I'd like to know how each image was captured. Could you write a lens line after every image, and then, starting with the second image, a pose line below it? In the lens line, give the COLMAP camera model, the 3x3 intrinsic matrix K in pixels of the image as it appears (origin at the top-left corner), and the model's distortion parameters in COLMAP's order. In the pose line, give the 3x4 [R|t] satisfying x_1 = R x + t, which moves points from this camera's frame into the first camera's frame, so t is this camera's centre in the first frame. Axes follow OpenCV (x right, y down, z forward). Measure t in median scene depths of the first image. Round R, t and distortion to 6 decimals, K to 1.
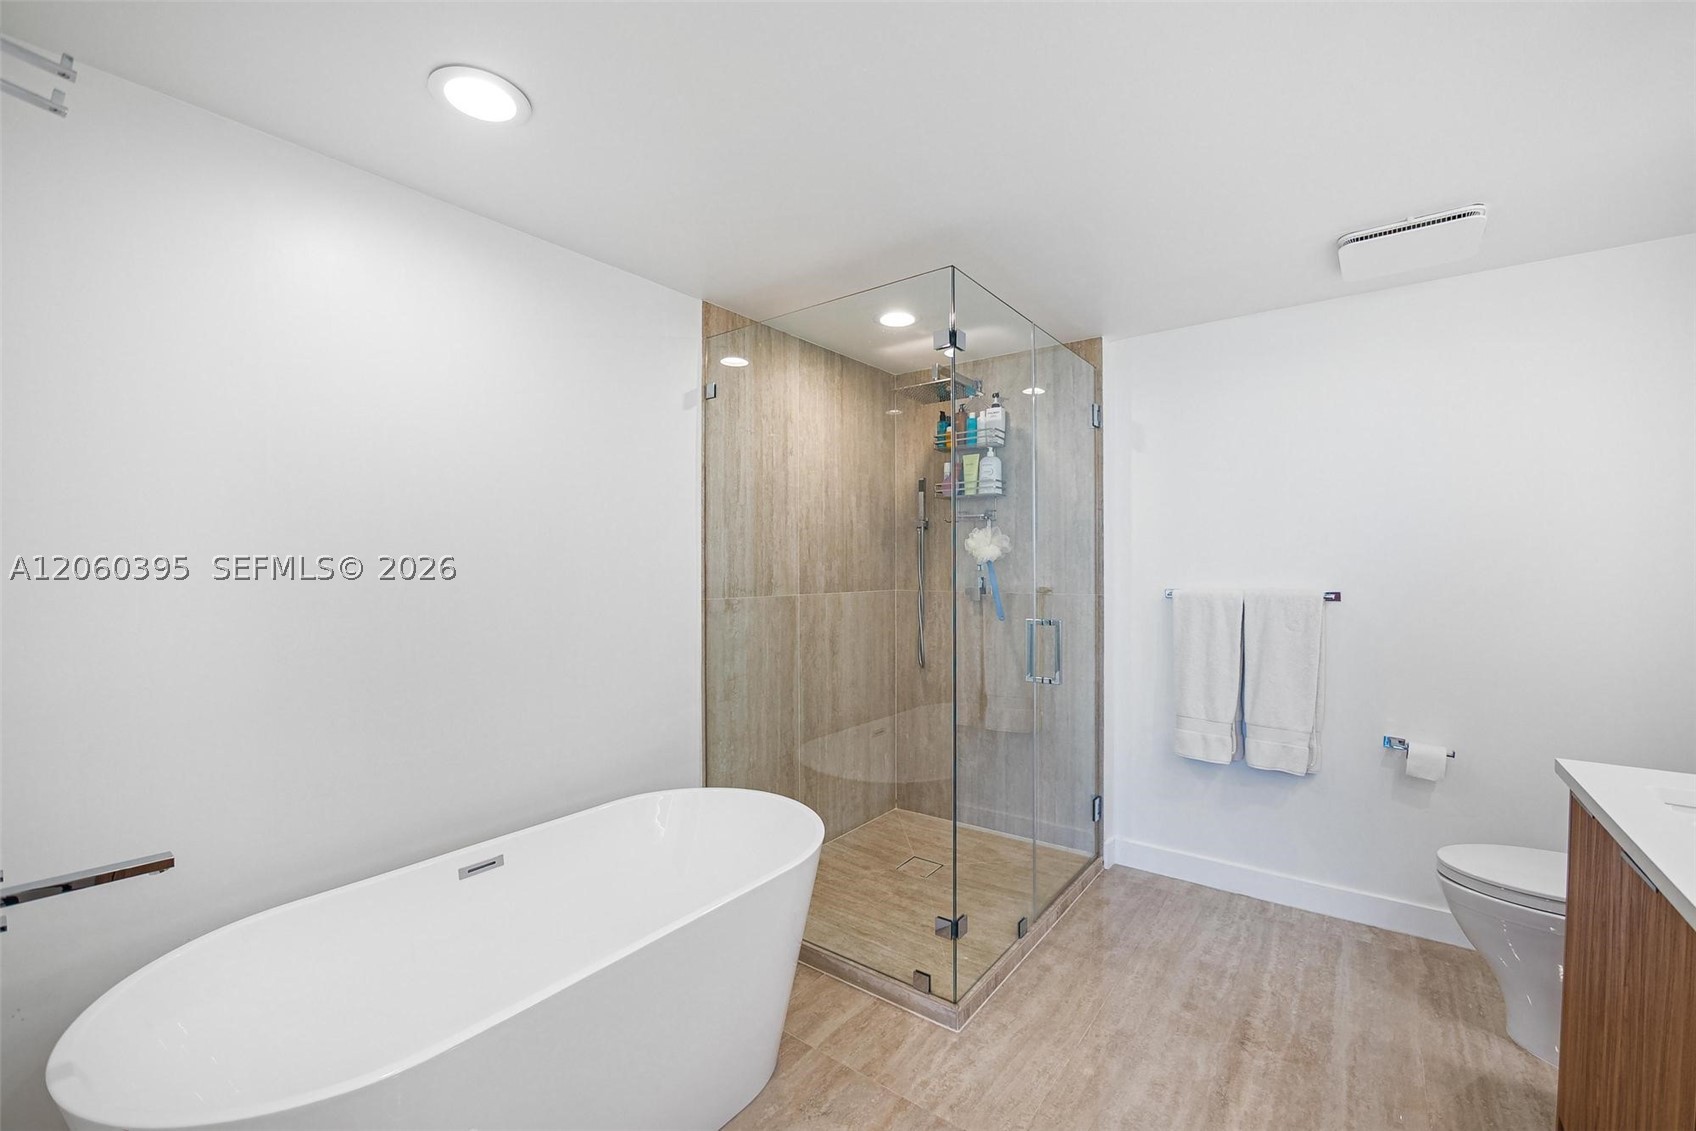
lens RADIAL K [[681.9, 0, 853.7], [0, 681.9, 569.9], [0, 0, 1]] dist [-0.029826, 0.004548]
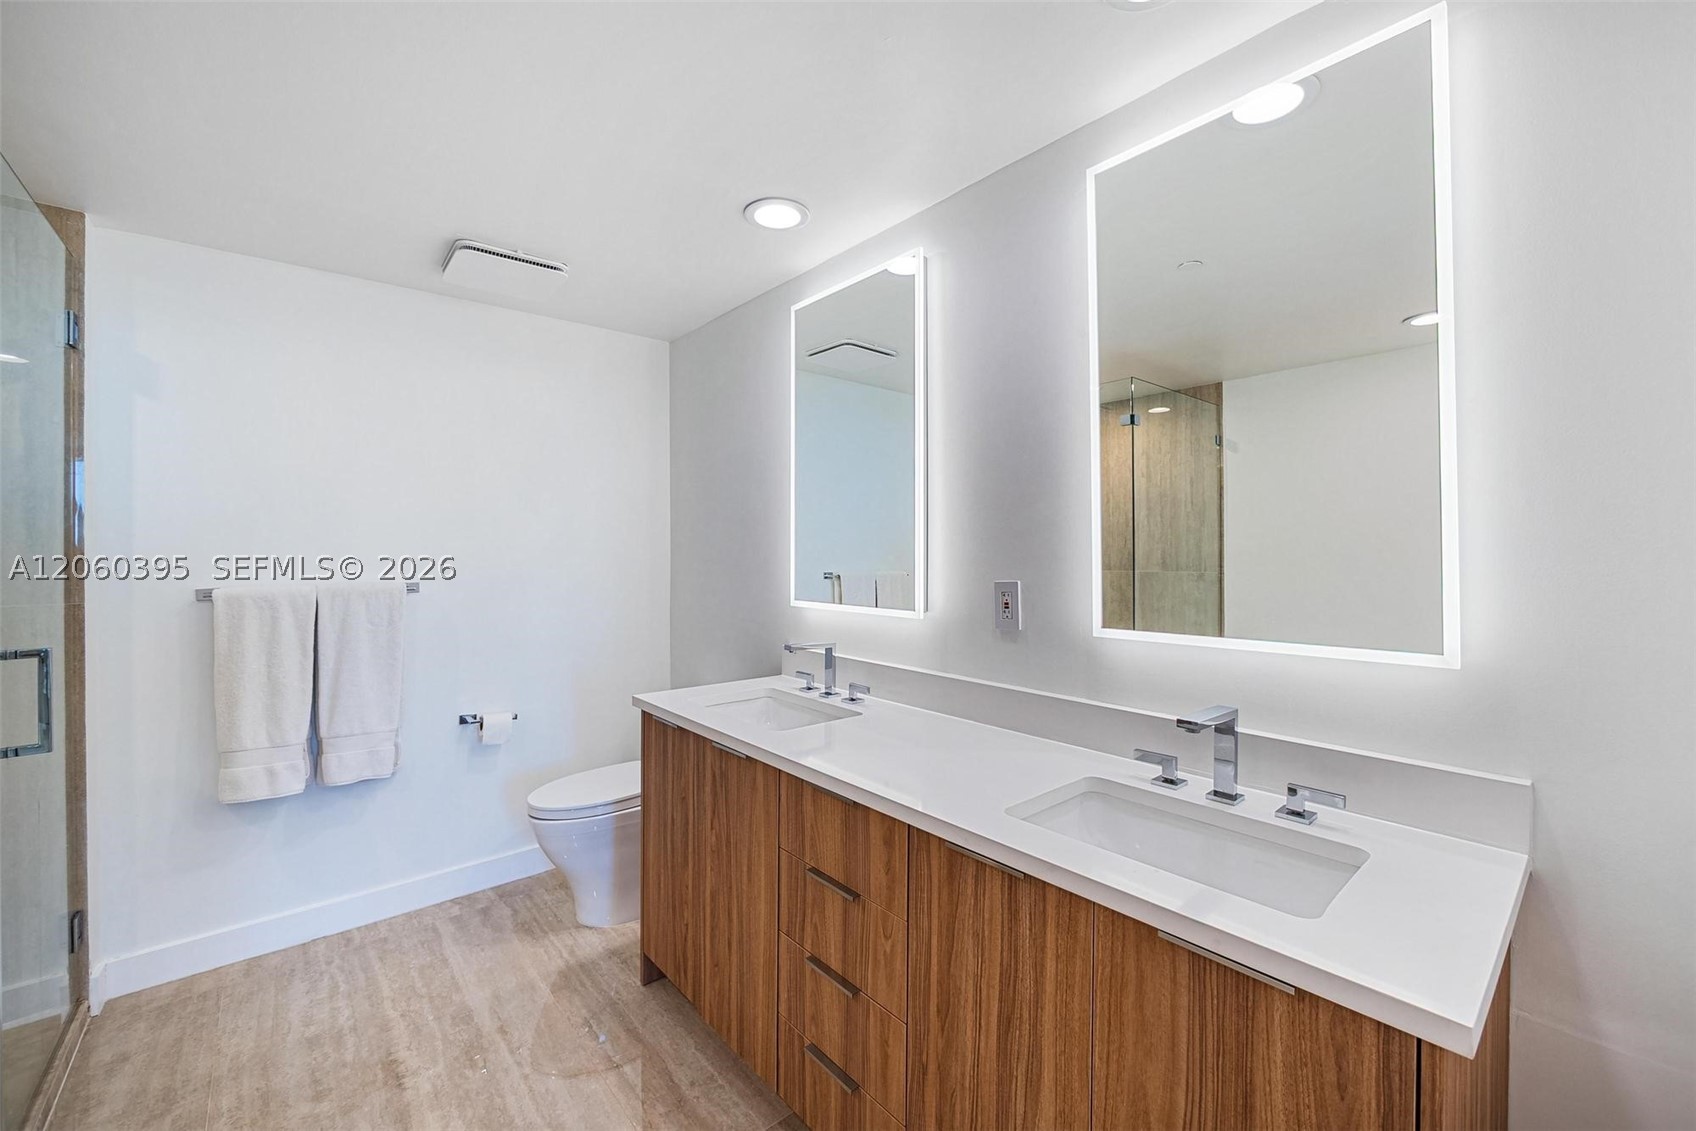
lens RADIAL K [[680.0, 0, 847.4], [0, 680.0, 558.5], [0, 0, 1]] dist [0.001125, 0.000112]
pose [[0.225653, -0.004102, 0.974199, -0.134465], [0.014843, 0.999890, 0.000772, 0.004537], [-0.974095, 0.014286, 0.225689, 0.148478]]
